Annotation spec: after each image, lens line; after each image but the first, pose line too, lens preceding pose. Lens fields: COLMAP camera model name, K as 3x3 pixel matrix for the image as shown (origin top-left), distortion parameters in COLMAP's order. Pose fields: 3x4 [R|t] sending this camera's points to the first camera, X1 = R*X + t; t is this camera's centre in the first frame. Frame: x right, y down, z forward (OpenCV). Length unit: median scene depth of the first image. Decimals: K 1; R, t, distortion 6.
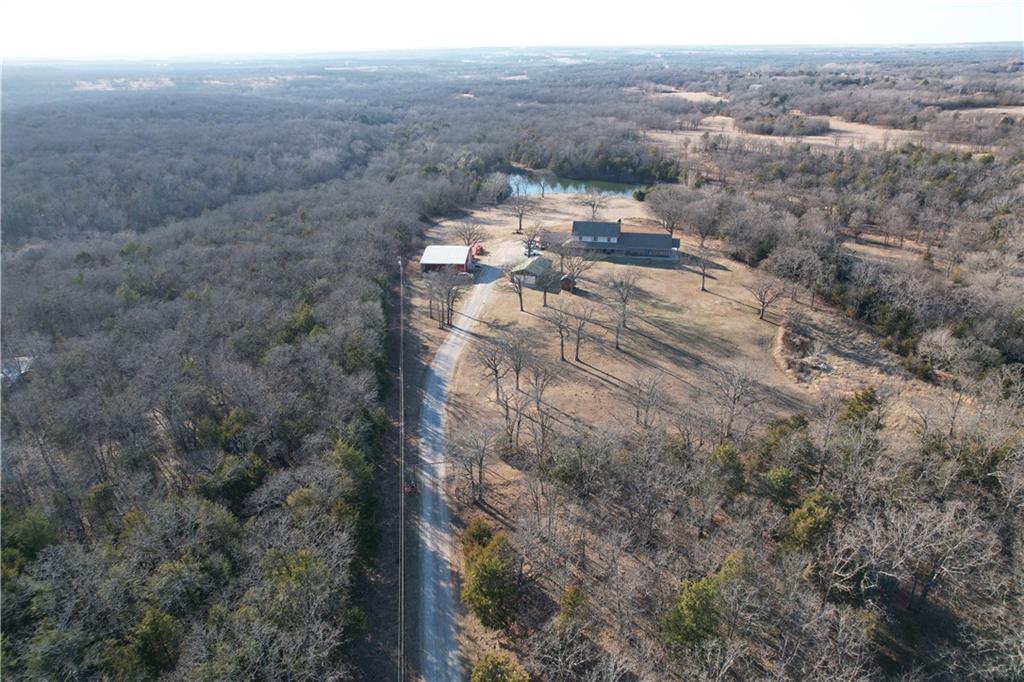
lens RADIAL K [[652.6, 0, 512.0], [0, 652.6, 341.0], [0, 0, 1]] dist [-0.073574, 0.057502]
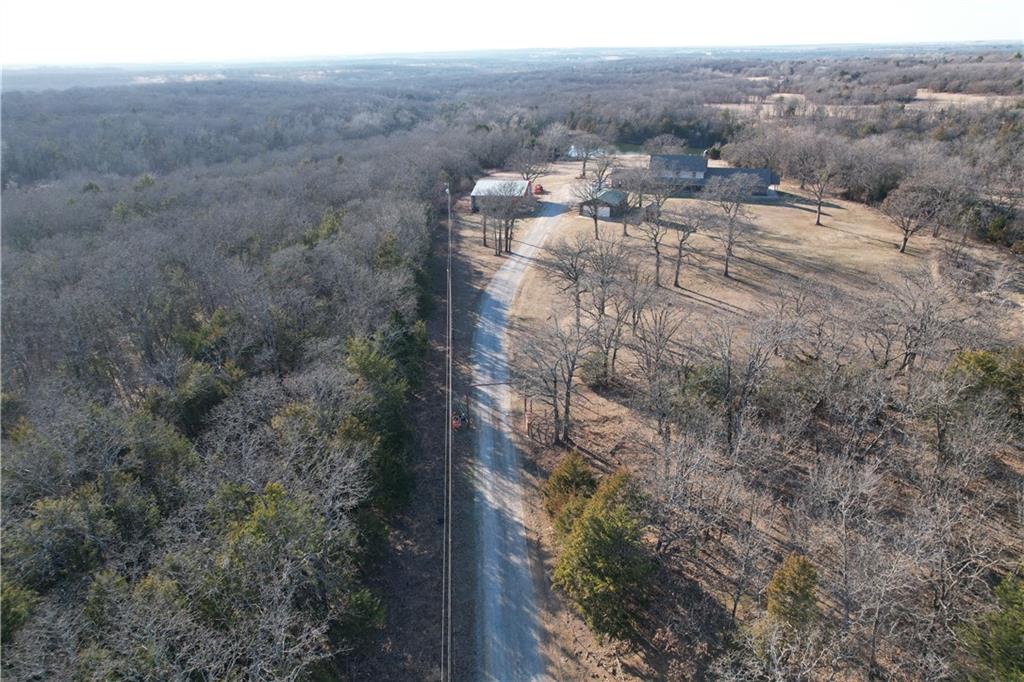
lens RADIAL K [[652.6, 0, 512.0], [0, 652.6, 341.0], [0, 0, 1]] dist [-0.073574, 0.057502]
pose [[0.997761, 0.020396, -0.063702, -0.040669], [-0.020568, 0.999786, -0.002056, 0.094339], [0.063646, 0.003362, 0.997967, 0.215121]]
